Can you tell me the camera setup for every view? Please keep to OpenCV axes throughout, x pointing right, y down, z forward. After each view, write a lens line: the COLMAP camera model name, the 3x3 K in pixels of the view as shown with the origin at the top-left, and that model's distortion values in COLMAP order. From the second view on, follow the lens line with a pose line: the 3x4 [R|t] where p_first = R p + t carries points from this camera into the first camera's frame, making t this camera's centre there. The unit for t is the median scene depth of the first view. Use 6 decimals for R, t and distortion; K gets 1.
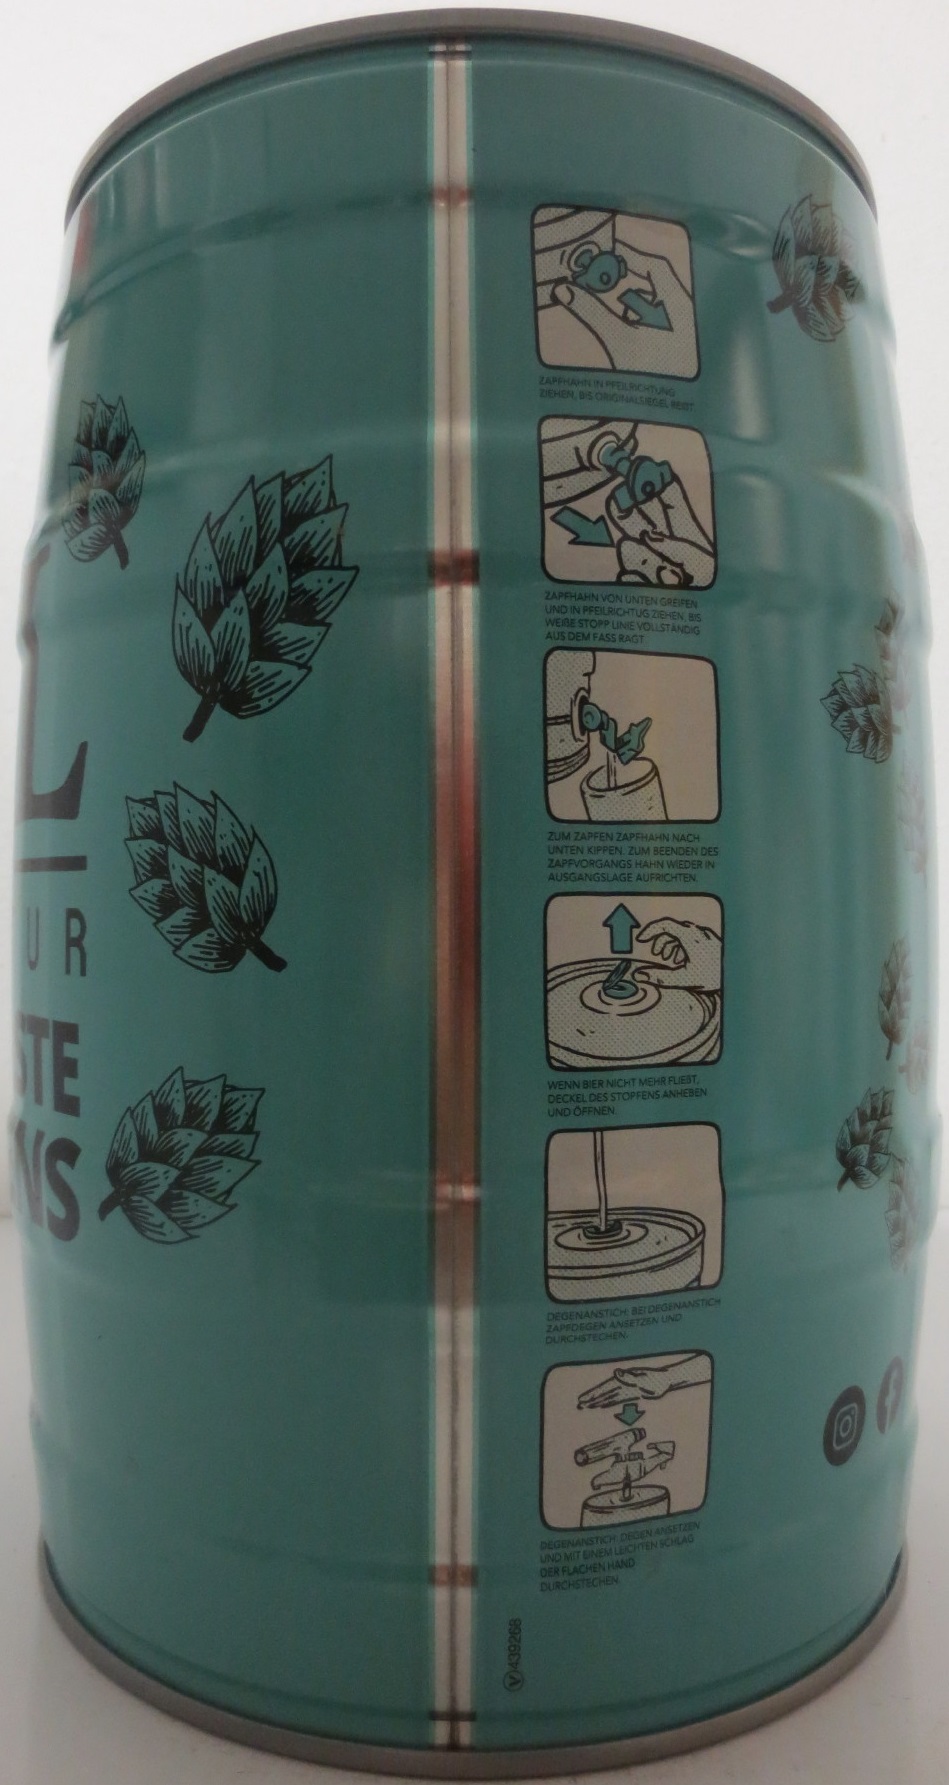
lens RADIAL K [[1332.2, 0, 393.2], [0, 1332.2, 890.5], [0, 0, 1]] dist [-0.077166, -0.006145]
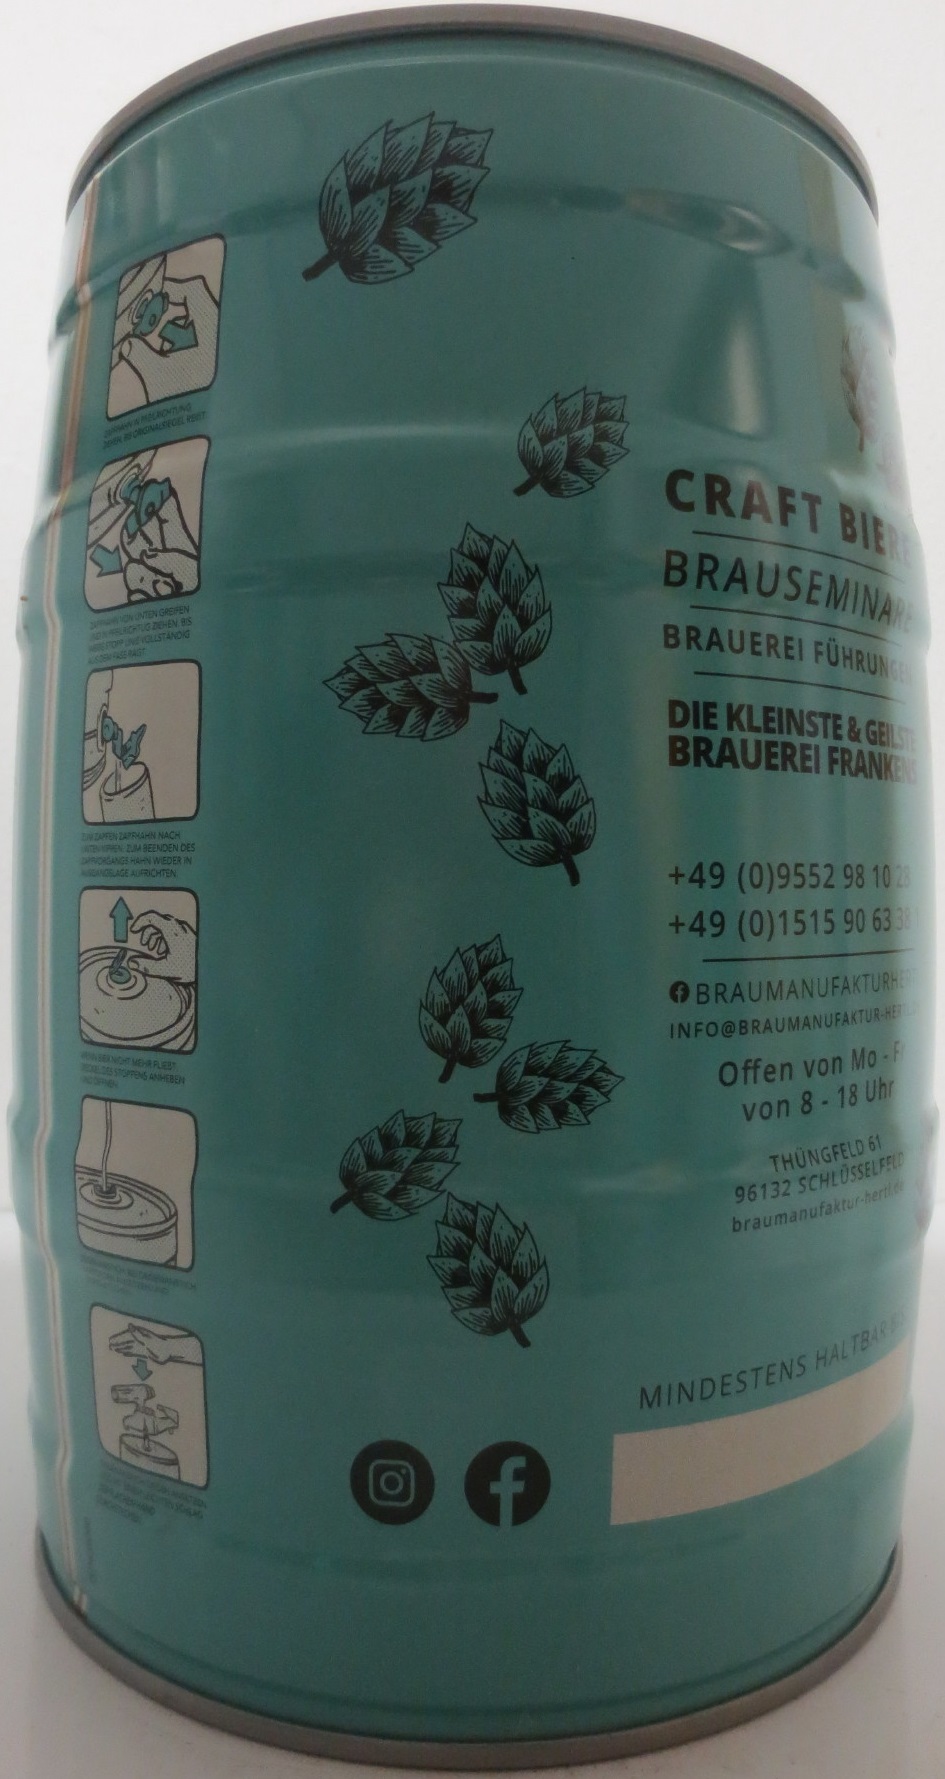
lens RADIAL K [[1327.7, 0, 391.4], [0, 1327.7, 887.5], [0, 0, 1]] dist [-0.077166, -0.006145]
pose [[0.650277, 0.006354, -0.759671, 1.145883], [-0.005394, 0.999978, 0.003746, -0.003182], [0.759678, 0.001661, 0.650297, 0.459953]]
